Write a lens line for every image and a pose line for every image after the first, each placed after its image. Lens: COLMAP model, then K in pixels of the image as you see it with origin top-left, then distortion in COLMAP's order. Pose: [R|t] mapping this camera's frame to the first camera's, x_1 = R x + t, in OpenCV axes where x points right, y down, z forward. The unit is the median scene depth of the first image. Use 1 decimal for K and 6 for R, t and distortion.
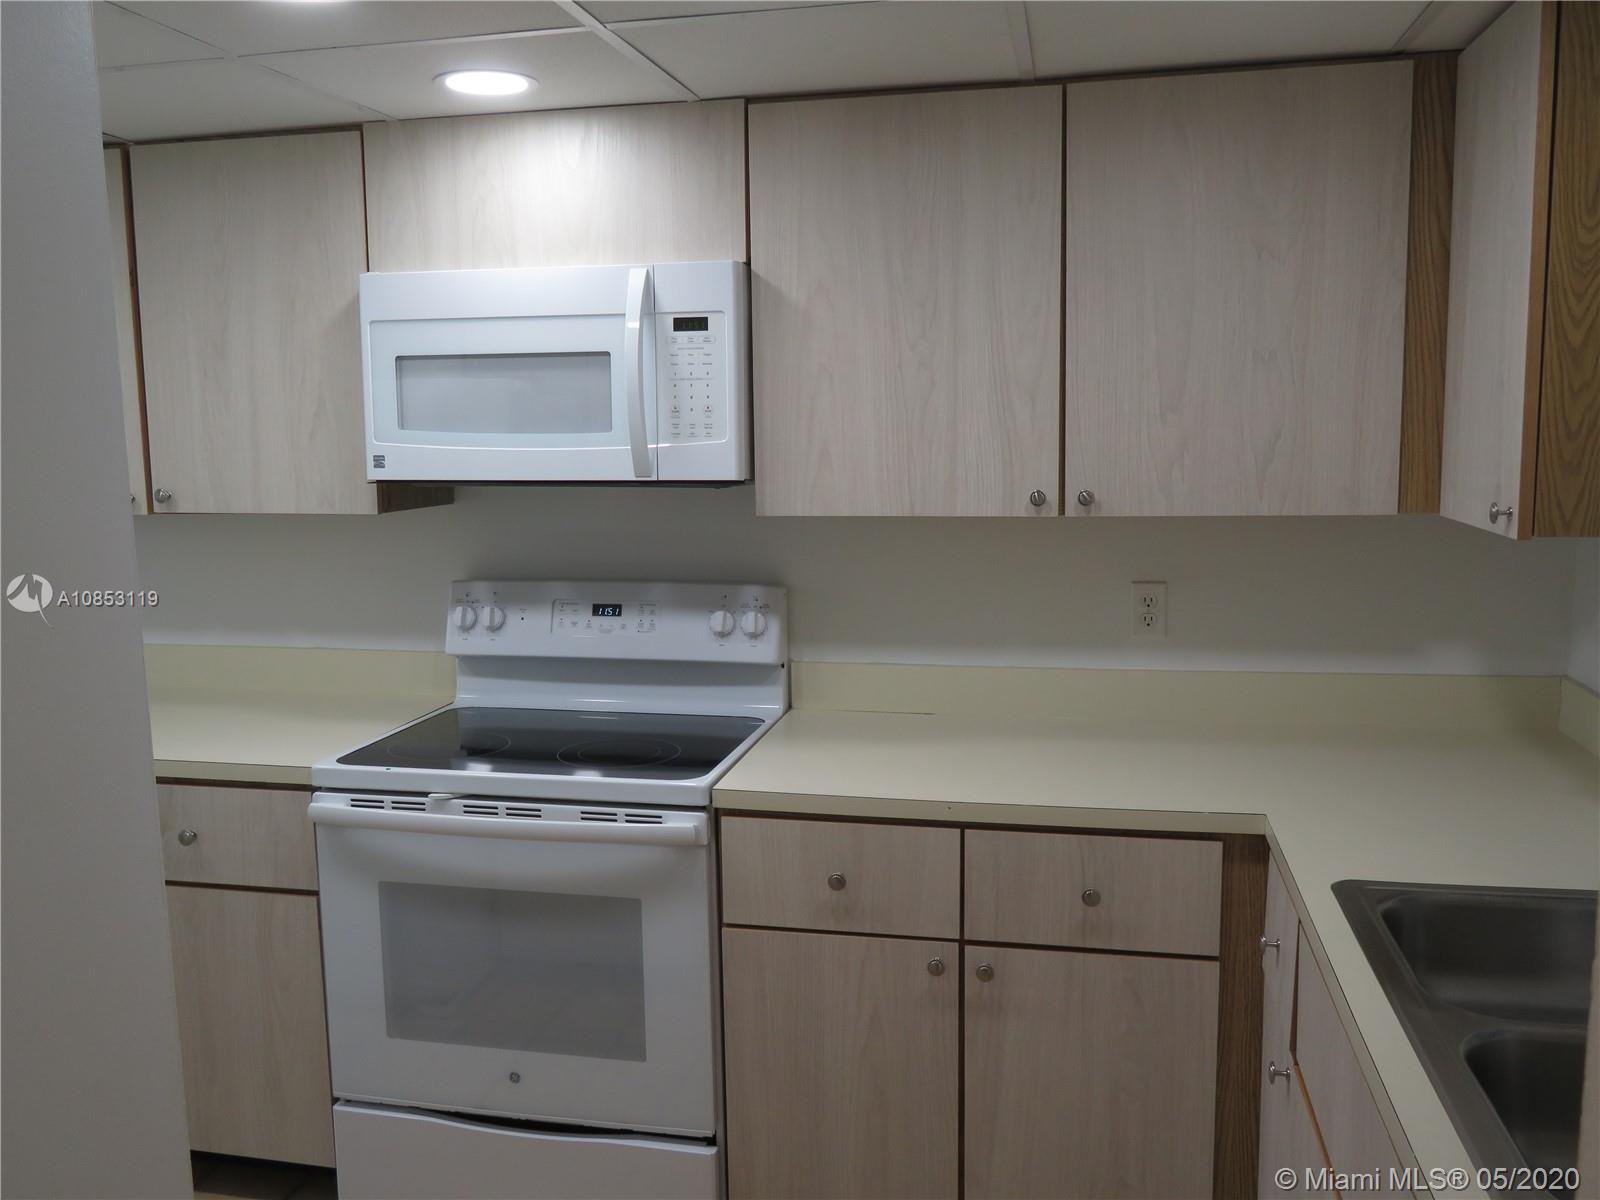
lens RADIAL K [[1333.1, 0, 800.0], [0, 1333.1, 599.6], [0, 0, 1]] dist [-0.017564, 0.009294]
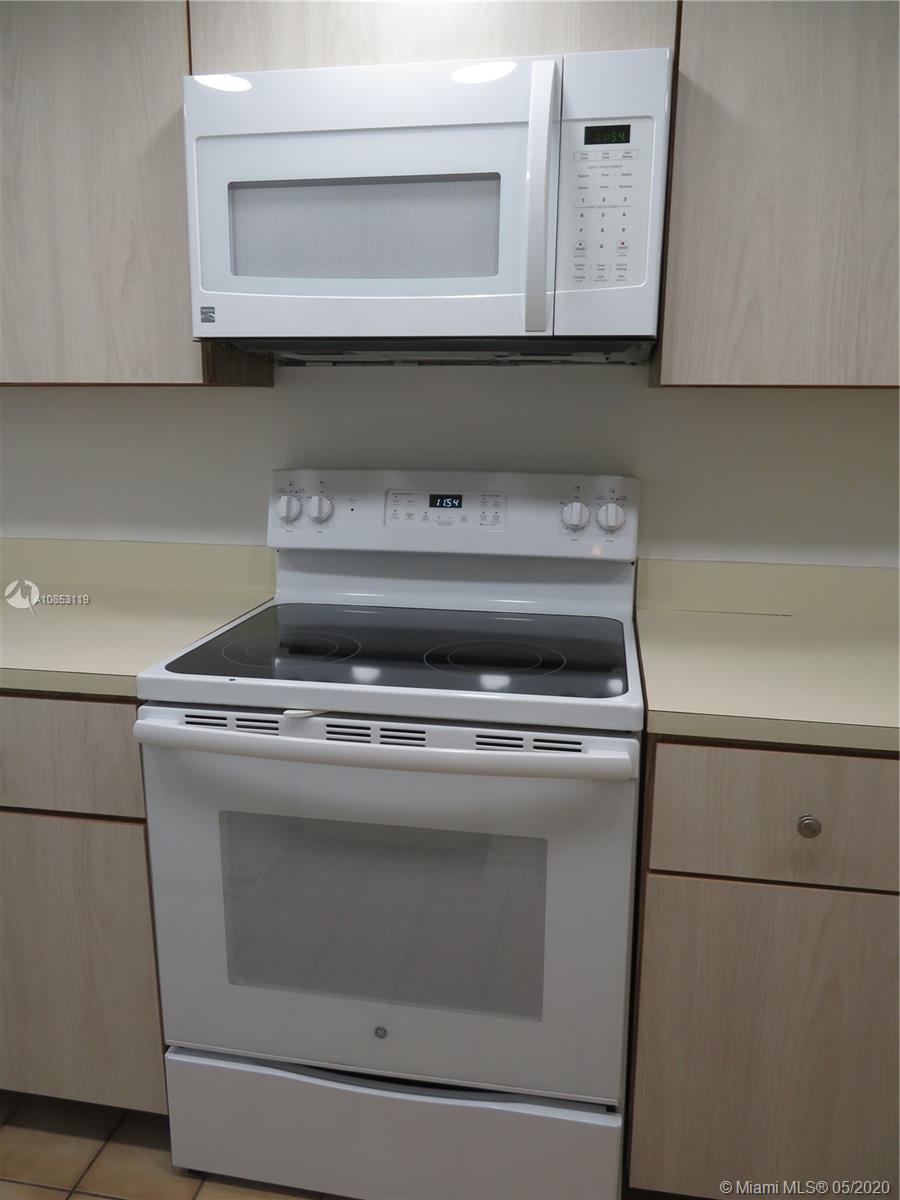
lens RADIAL K [[861.3, 0, 450.0], [0, 861.3, 600.0], [0, 0, 1]] dist [-0.007501, 0.000075]
pose [[0.998998, 0.009773, 0.043670, -0.194785], [-0.013272, 0.996661, 0.080560, 0.032645], [-0.042736, -0.081059, 0.995793, 0.458507]]
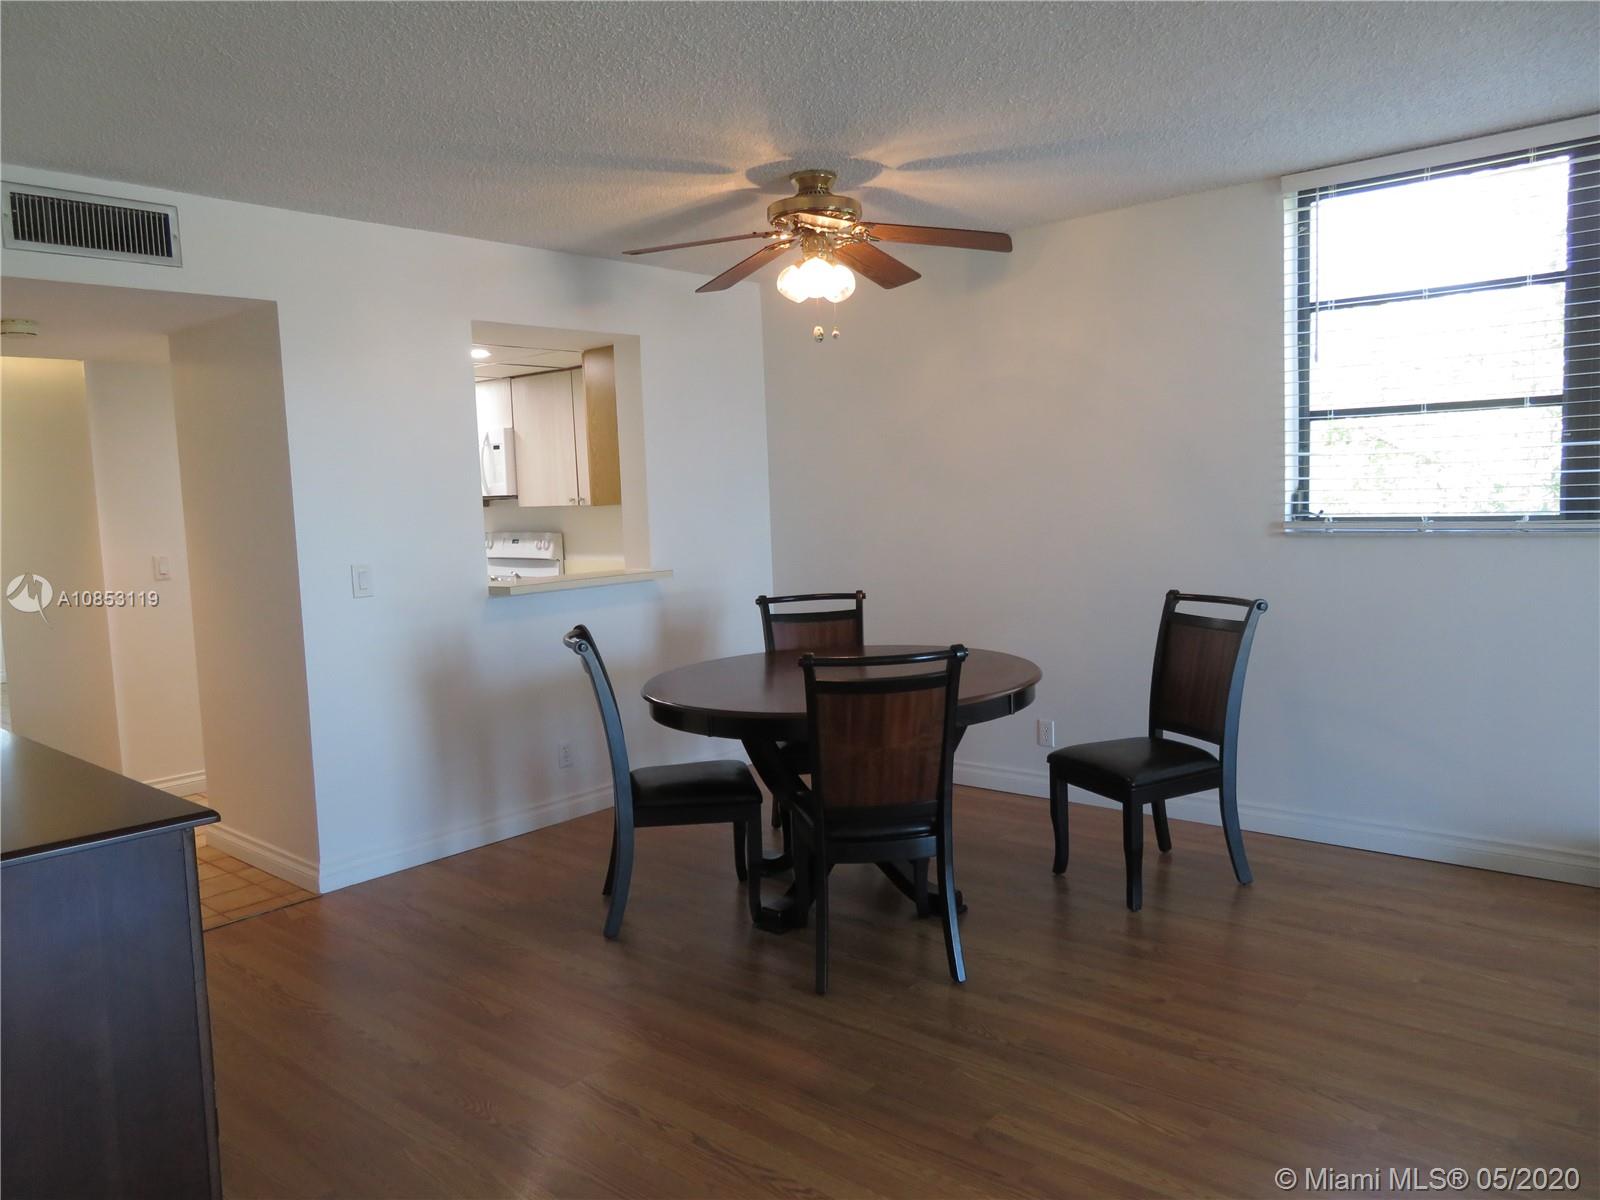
lens RADIAL K [[1146.3, 0, 804.7], [0, 1146.3, 603.4], [0, 0, 1]] dist [-0.011023, 0.002884]
pose [[0.878119, 0.029566, -0.477529, 1.904870], [-0.039261, 0.999176, -0.010333, 0.170188], [0.476829, 0.027822, 0.878555, -1.075729]]
